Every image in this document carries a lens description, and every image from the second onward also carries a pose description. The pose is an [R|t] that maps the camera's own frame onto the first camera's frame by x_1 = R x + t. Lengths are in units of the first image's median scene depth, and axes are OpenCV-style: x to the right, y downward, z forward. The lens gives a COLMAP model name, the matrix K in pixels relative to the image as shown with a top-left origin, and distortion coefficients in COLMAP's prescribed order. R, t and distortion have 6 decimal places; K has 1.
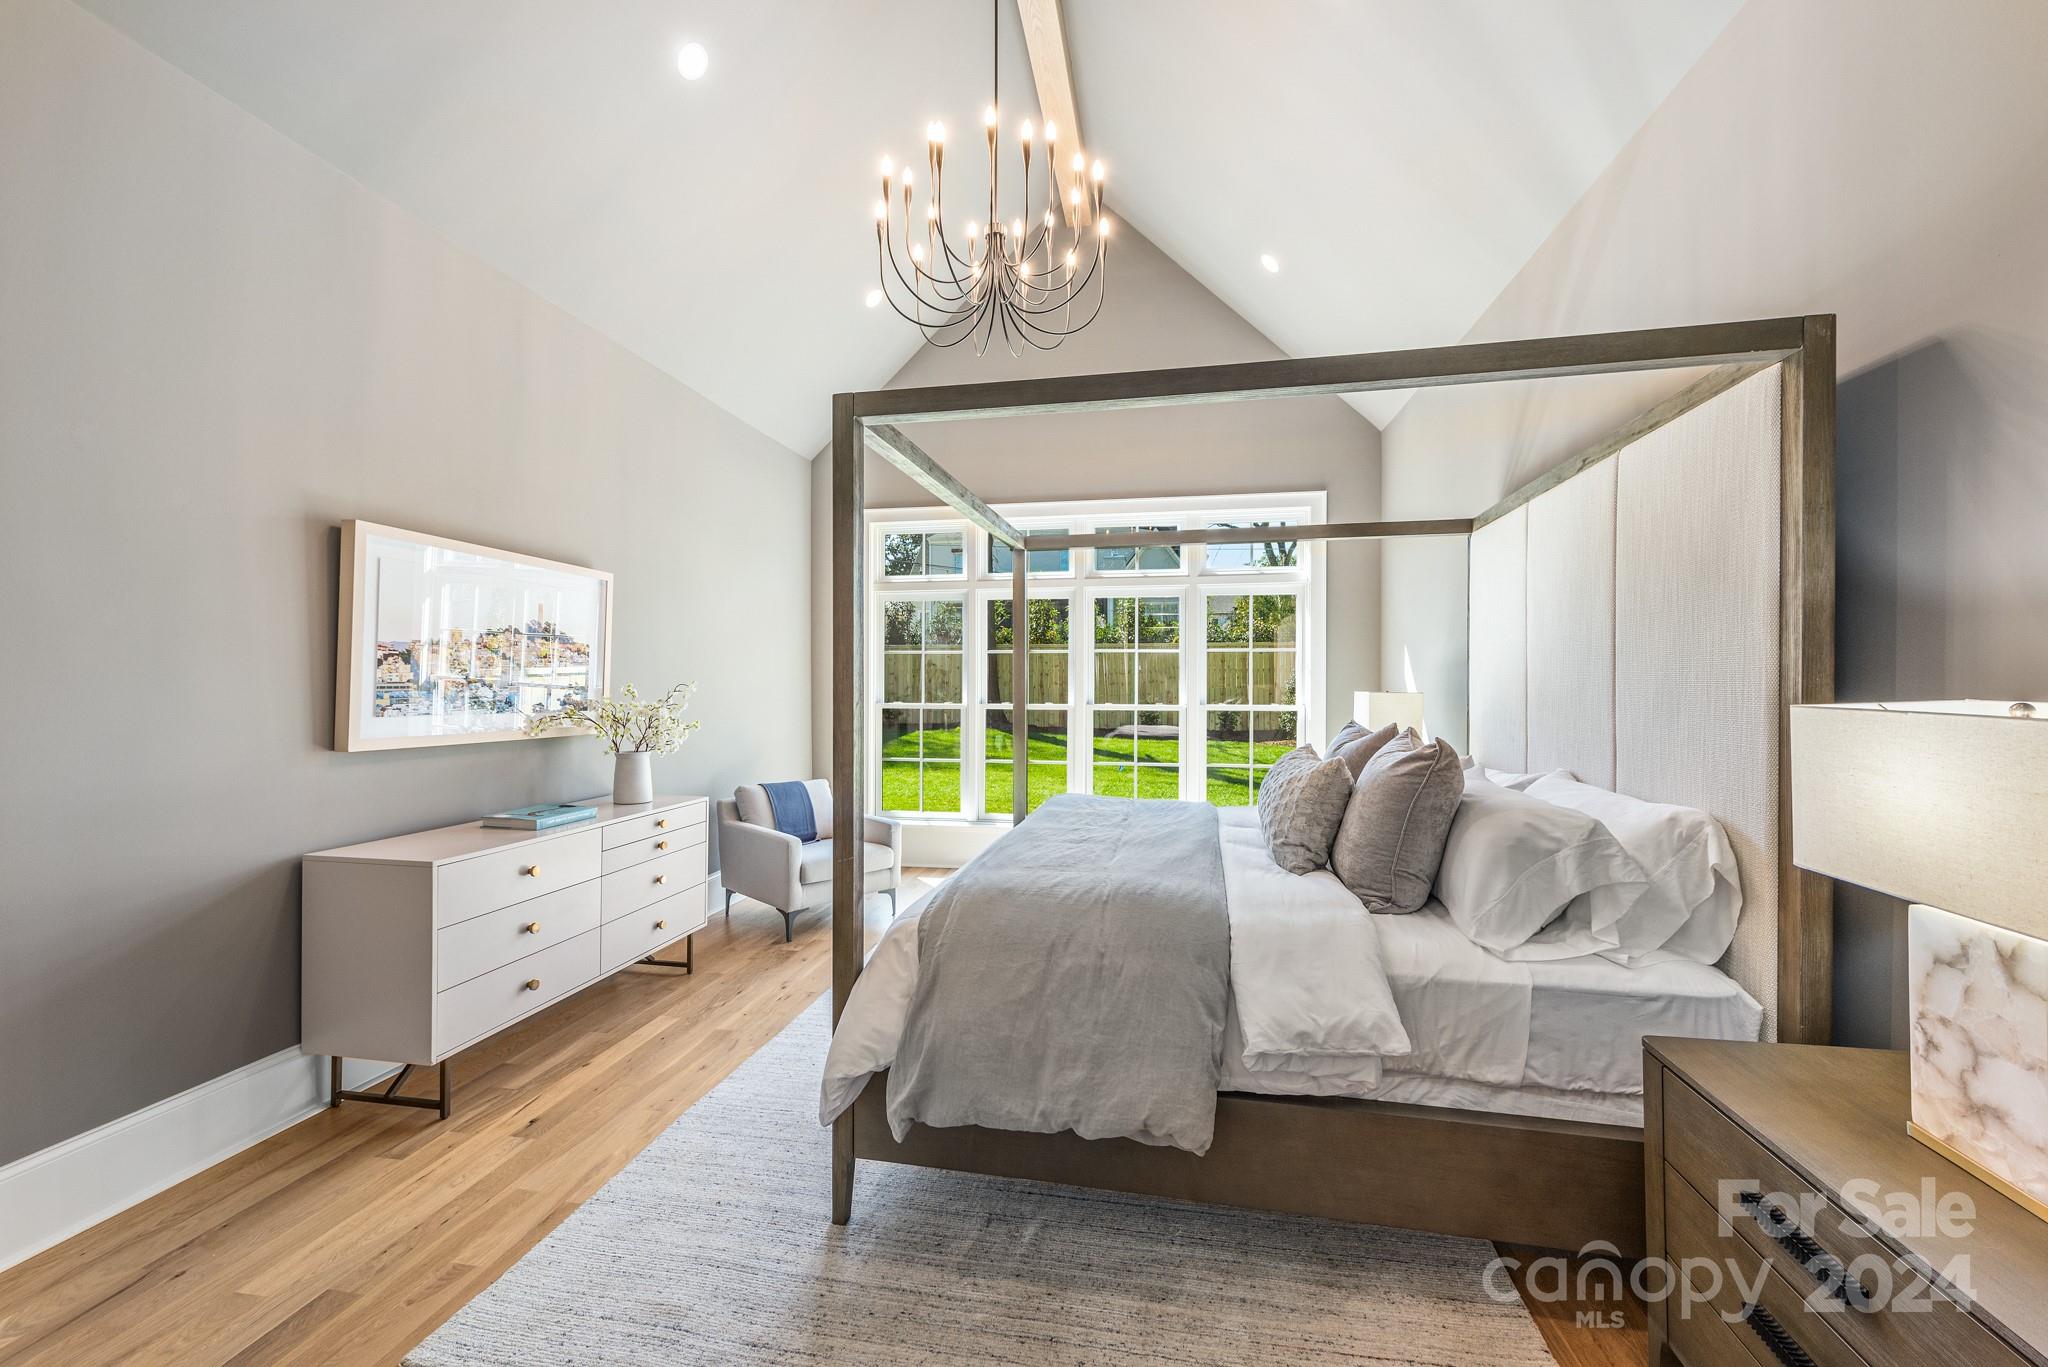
lens RADIAL K [[802.6, 0, 1029.7], [0, 802.6, 684.8], [0, 0, 1]] dist [0.011089, -0.002249]
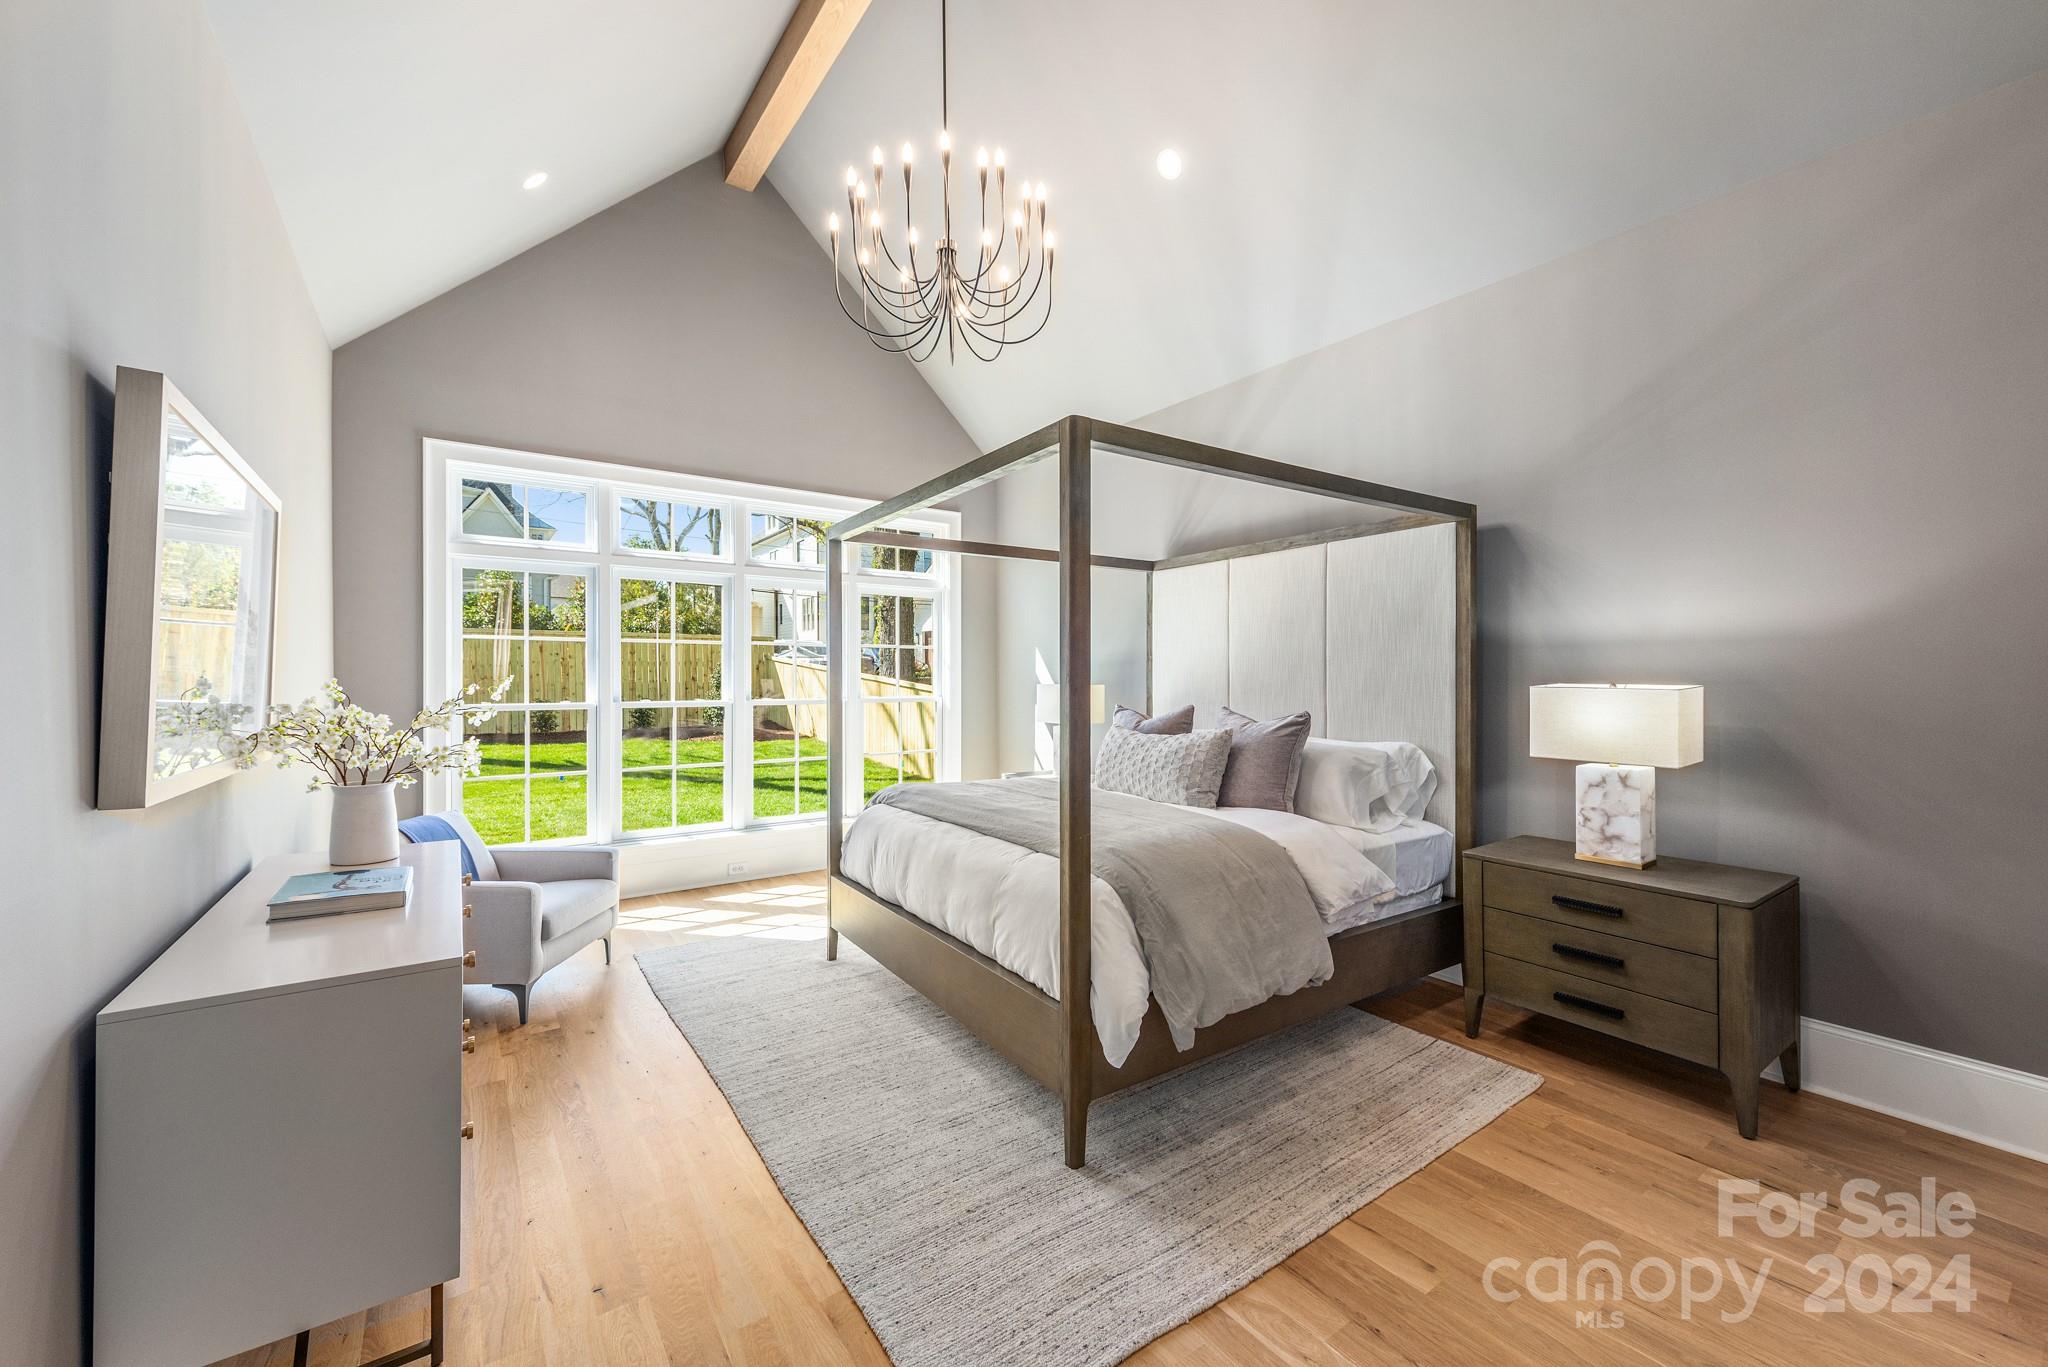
lens RADIAL K [[802.6, 0, 1059.3], [0, 802.6, 677.6], [0, 0, 1]] dist [0.011089, -0.002249]
pose [[0.689479, 0.000134, 0.724305, -1.041216], [0.001246, 0.999998, -0.001371, 0.001049], [-0.724304, 0.001847, 0.689478, 0.257263]]
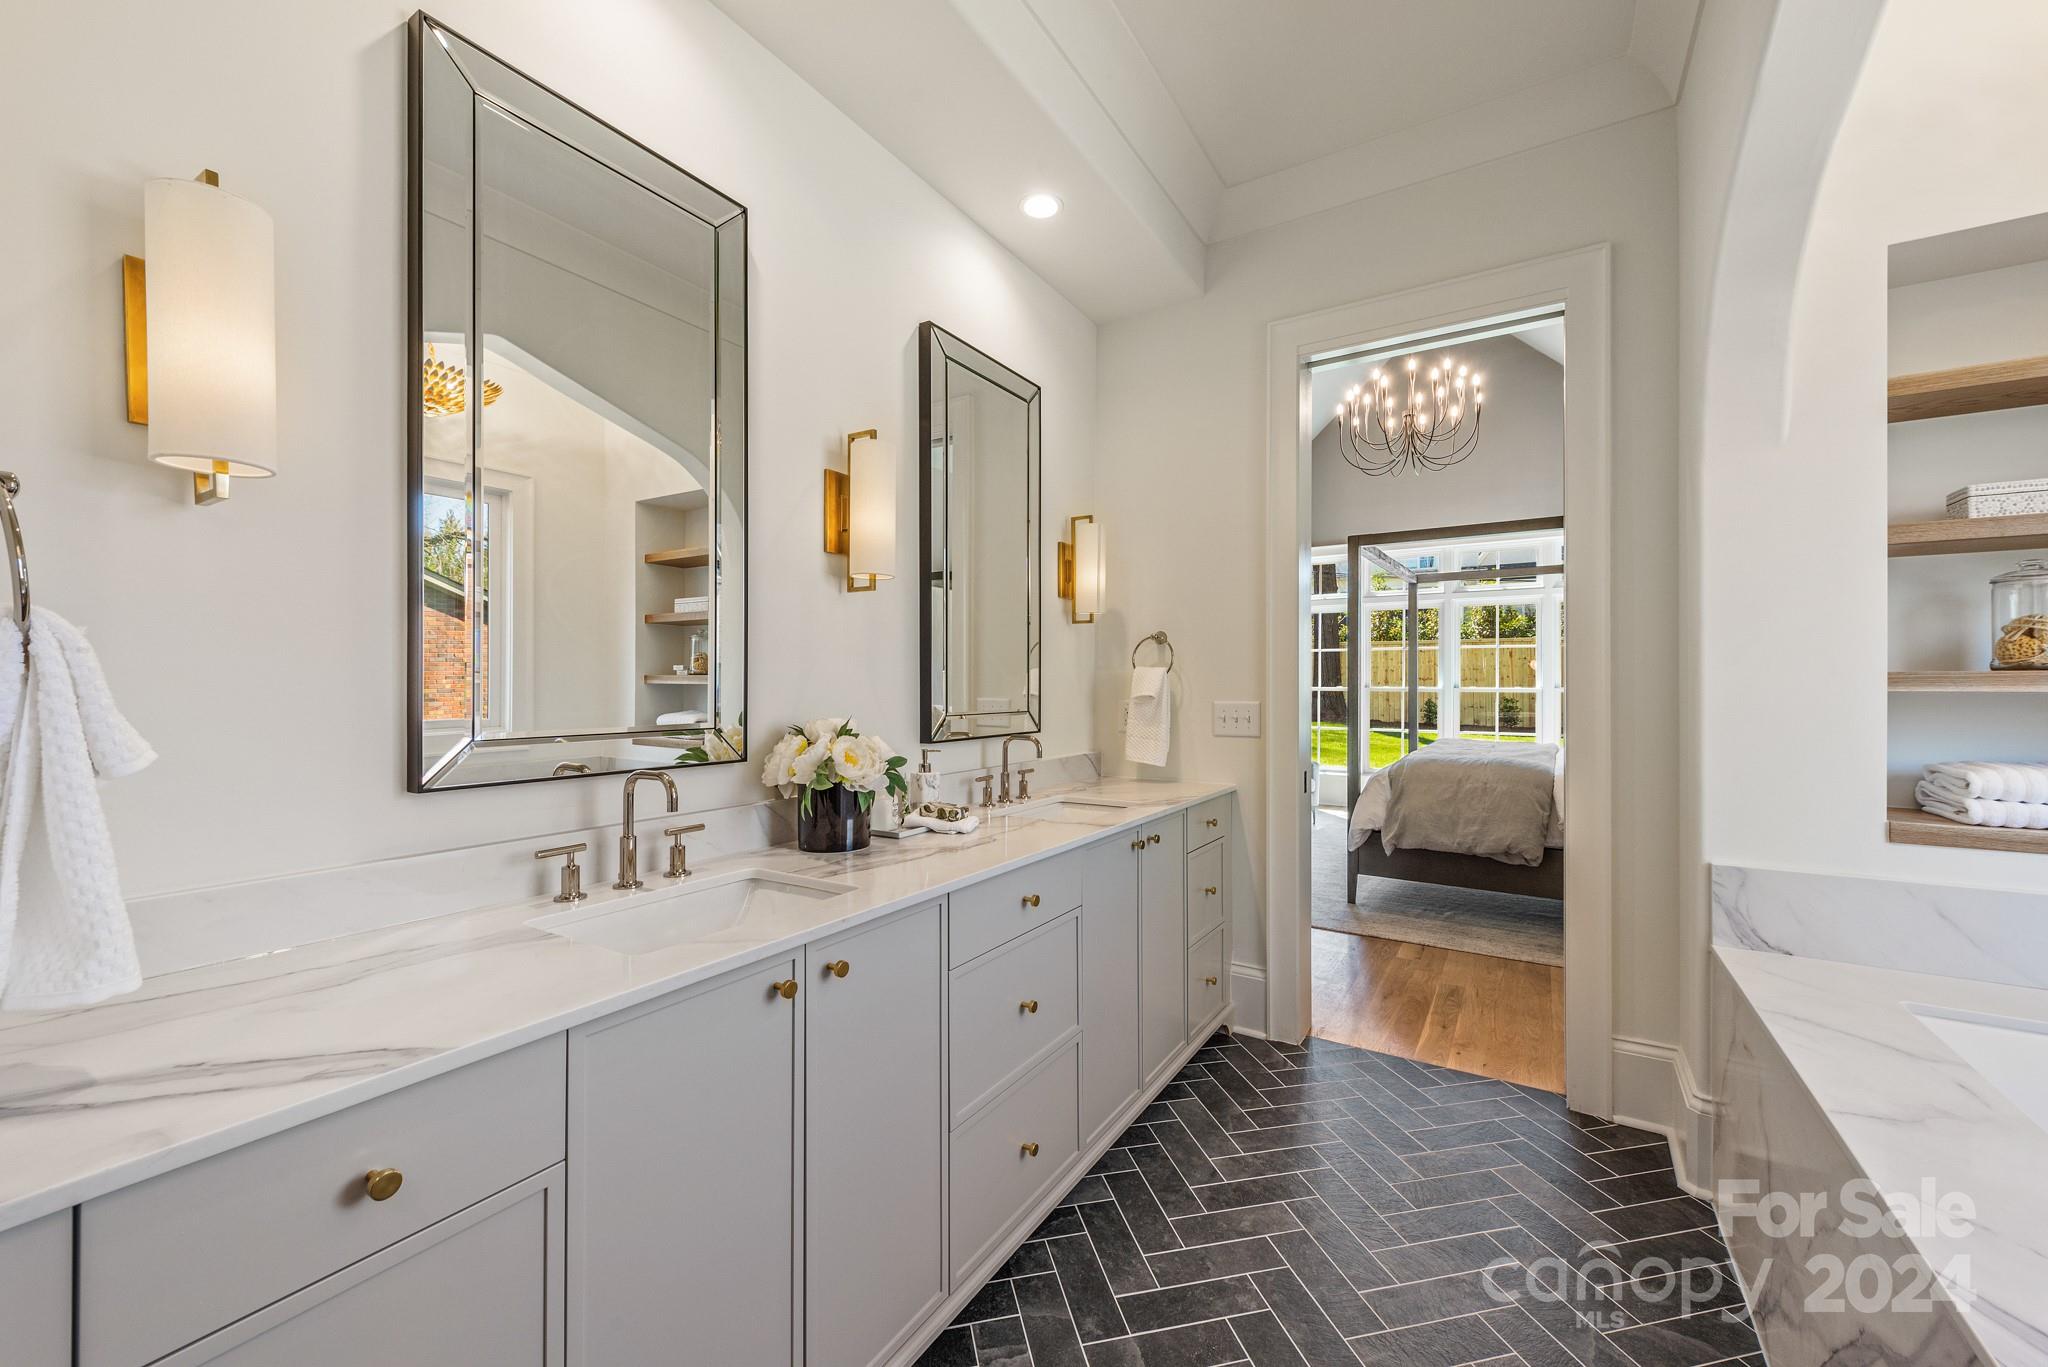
lens RADIAL K [[802.6, 0, 1027.9], [0, 802.6, 683.2], [0, 0, 1]] dist [0.011089, -0.002249]
pose [[0.925279, -0.000065, -0.379288, -0.216278], [-0.000643, 0.999998, -0.001740, 0.055811], [0.379288, 0.001854, 0.925277, -1.410668]]
